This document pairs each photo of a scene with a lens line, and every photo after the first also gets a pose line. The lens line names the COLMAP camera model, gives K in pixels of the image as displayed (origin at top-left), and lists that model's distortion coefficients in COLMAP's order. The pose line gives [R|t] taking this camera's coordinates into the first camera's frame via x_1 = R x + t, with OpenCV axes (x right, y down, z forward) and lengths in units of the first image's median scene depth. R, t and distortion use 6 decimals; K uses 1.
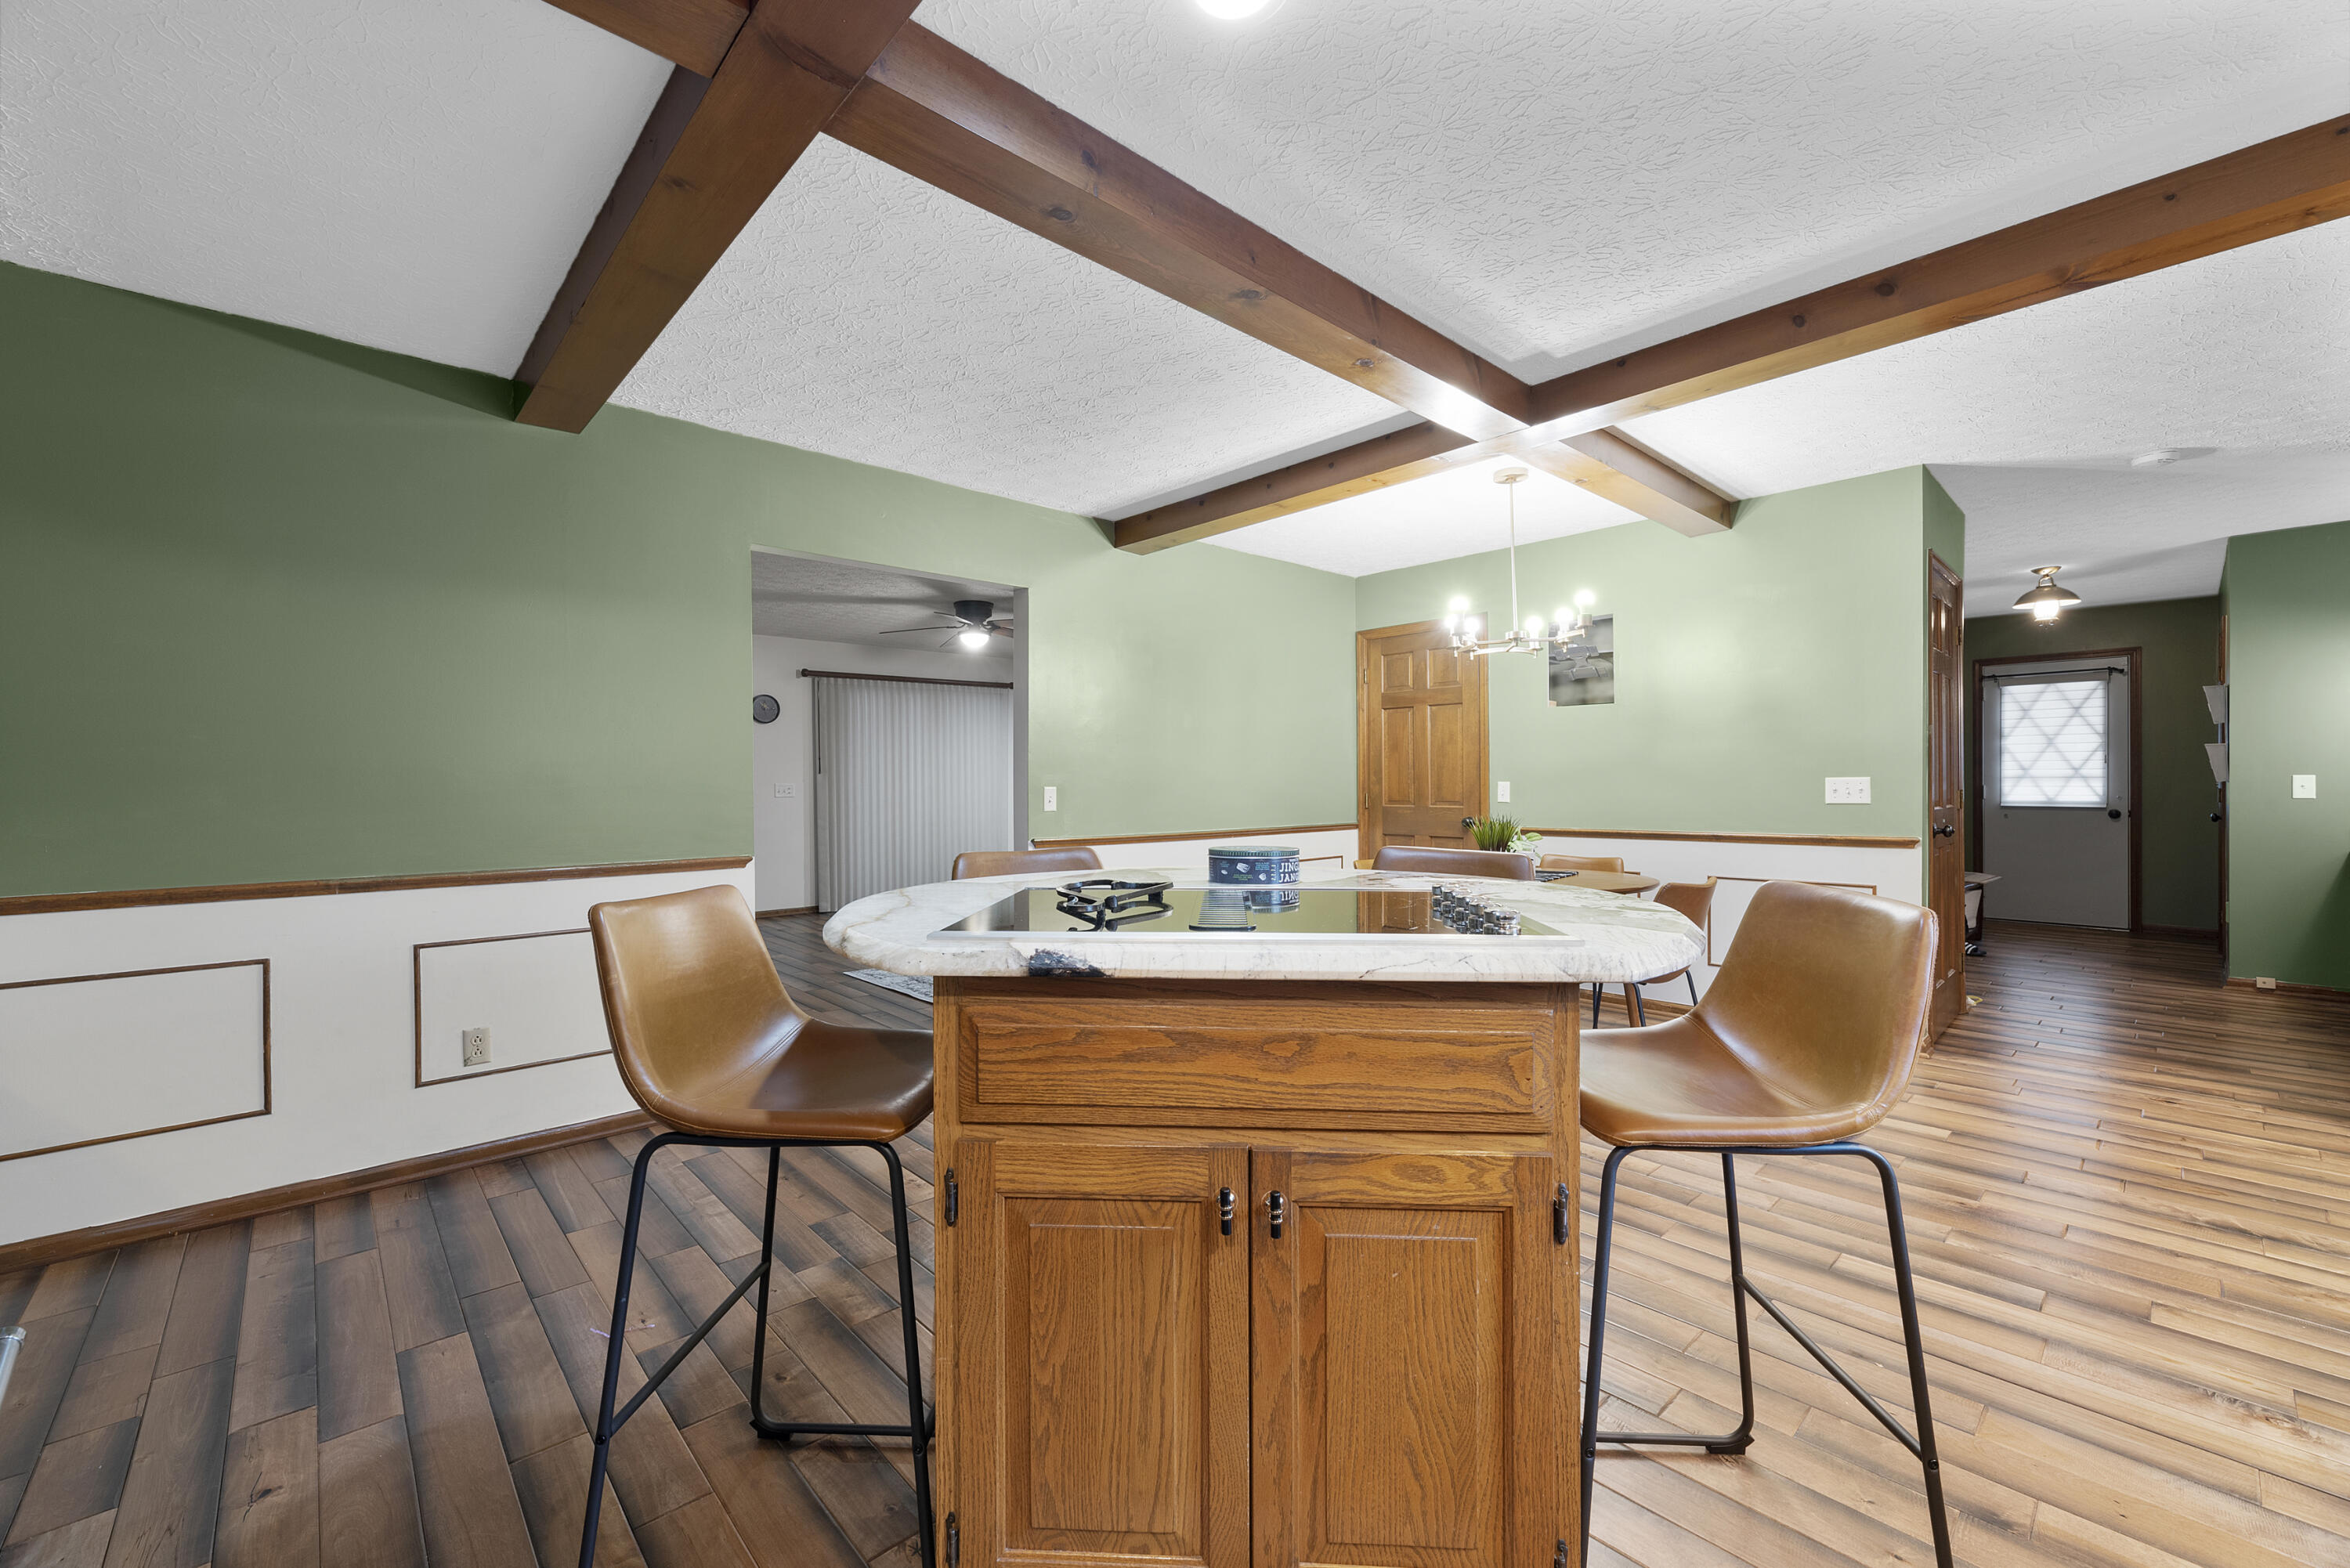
lens RADIAL K [[950.2, 0, 1173.1], [0, 950.2, 782.1], [0, 0, 1]] dist [-0.002541, -0.000079]
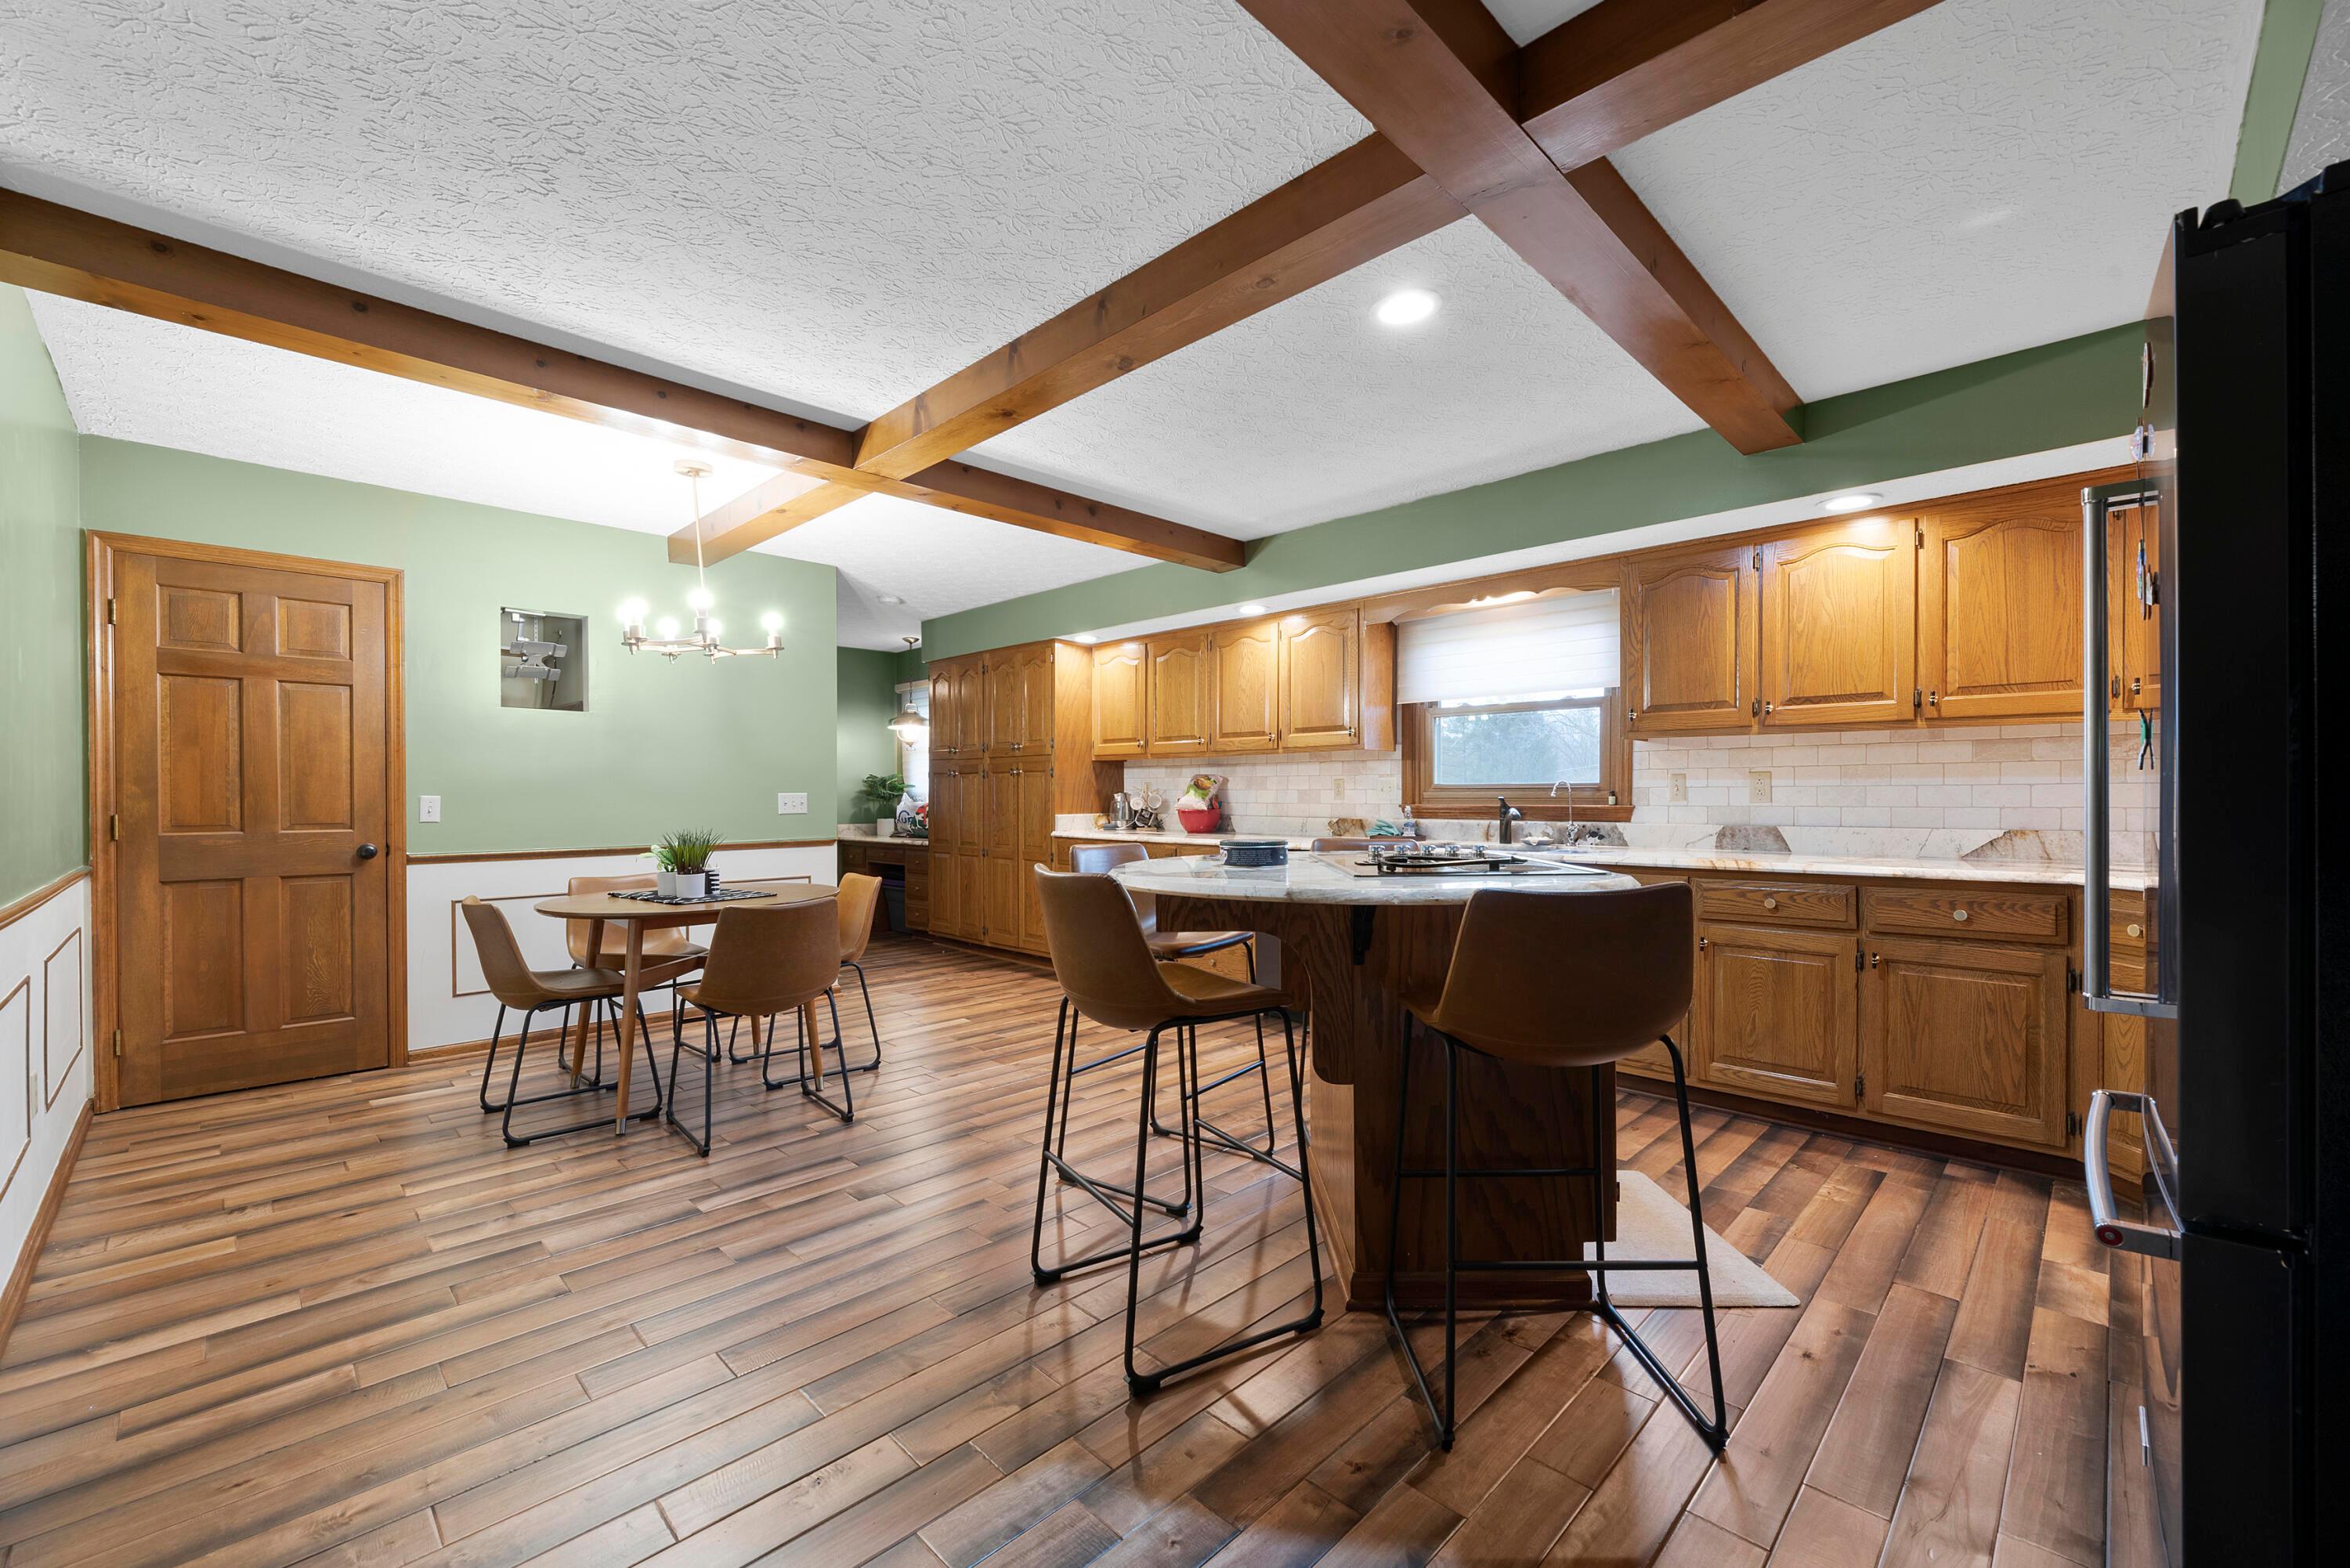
lens RADIAL K [[950.2, 0, 1167.4], [0, 950.2, 797.2], [0, 0, 1]] dist [-0.002541, -0.000079]
pose [[-0.044169, 0.002263, 0.999022, -0.426235], [-0.000863, 0.999997, -0.002303, 0.002516], [-0.999024, -0.000964, -0.044167, 0.406575]]
